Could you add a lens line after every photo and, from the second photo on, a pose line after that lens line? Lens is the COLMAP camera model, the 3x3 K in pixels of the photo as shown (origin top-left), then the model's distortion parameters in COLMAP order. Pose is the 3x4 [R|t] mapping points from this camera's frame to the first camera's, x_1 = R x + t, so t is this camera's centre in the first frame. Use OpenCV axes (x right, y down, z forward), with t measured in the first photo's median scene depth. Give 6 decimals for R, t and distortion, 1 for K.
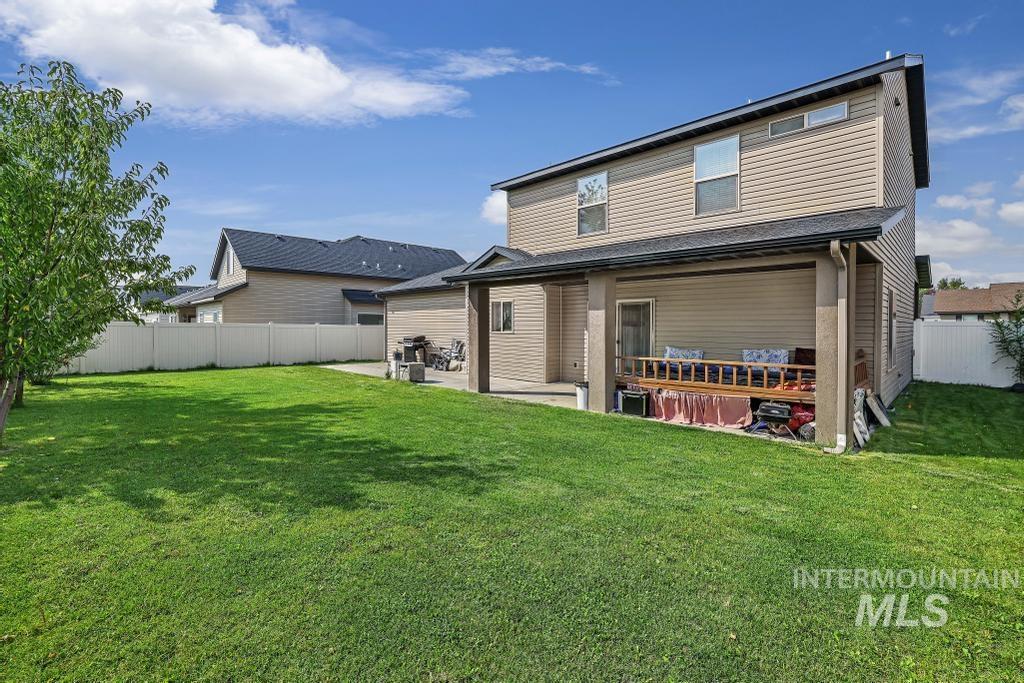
lens RADIAL K [[448.9, 0, 512.0], [0, 448.9, 341.5], [0, 0, 1]] dist [-0.000922, -0.000103]
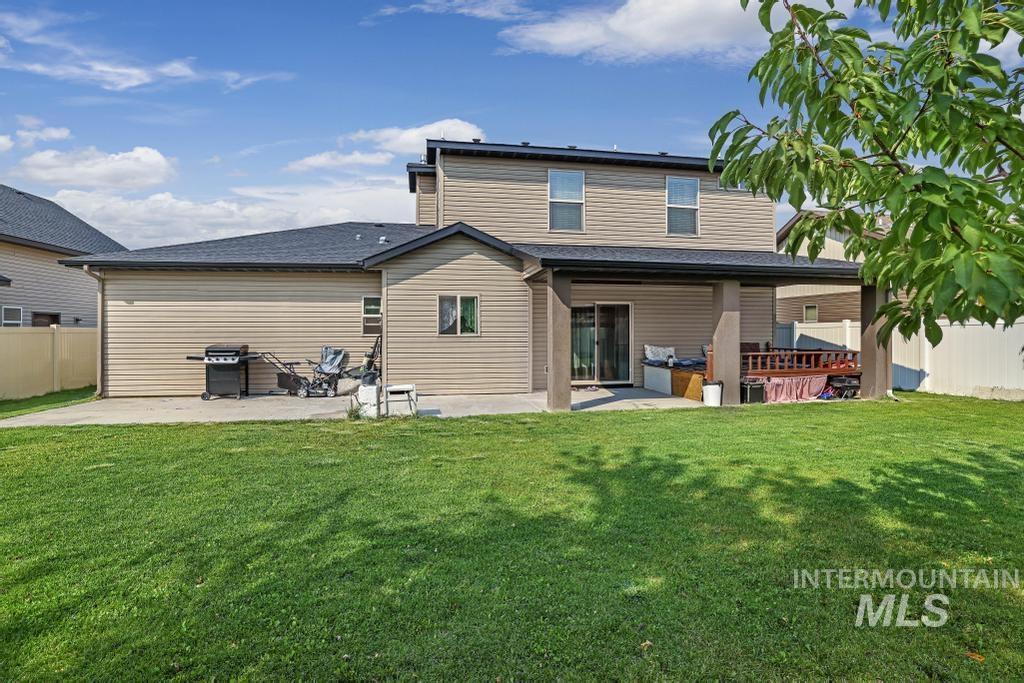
lens RADIAL K [[423.8, 0, 495.8], [0, 423.8, 339.8], [0, 0, 1]] dist [-0.028051, -0.000004]
pose [[0.601817, -0.017314, 0.798446, -0.600982], [0.032339, 0.999473, -0.002701, -0.009039], [-0.797979, 0.027446, 0.602060, 0.548333]]
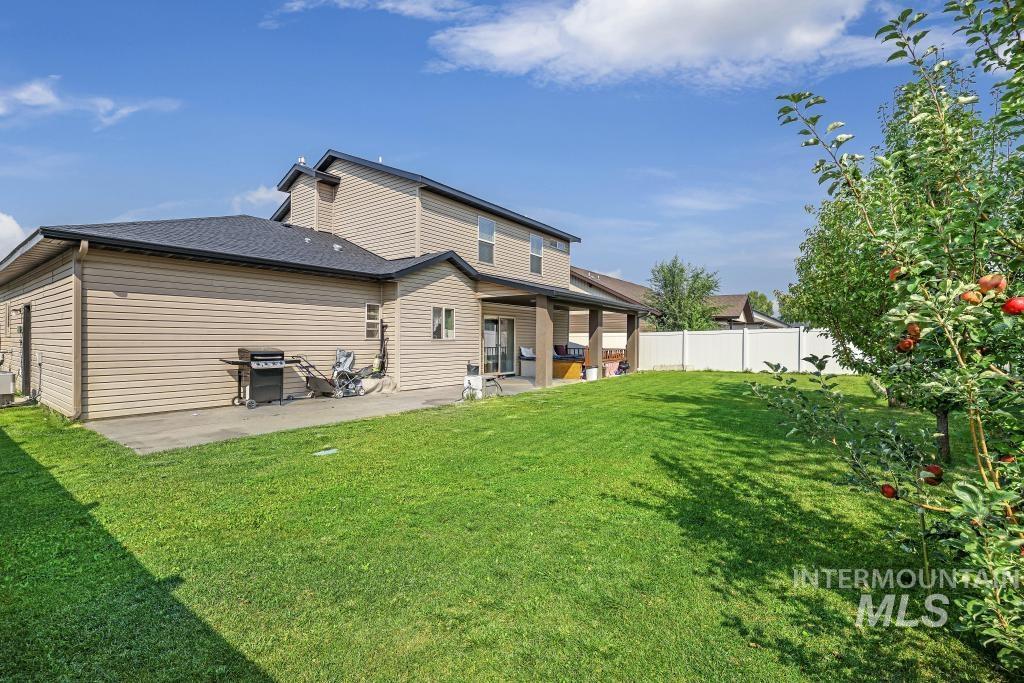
lens RADIAL K [[448.9, 0, 512.0], [0, 448.9, 341.5], [0, 0, 1]] dist [-0.000922, -0.000103]
pose [[-0.137606, -0.016713, 0.990346, -1.078928], [0.020802, 0.999588, 0.019760, -0.034452], [-0.990269, 0.023320, -0.137202, 1.059036]]
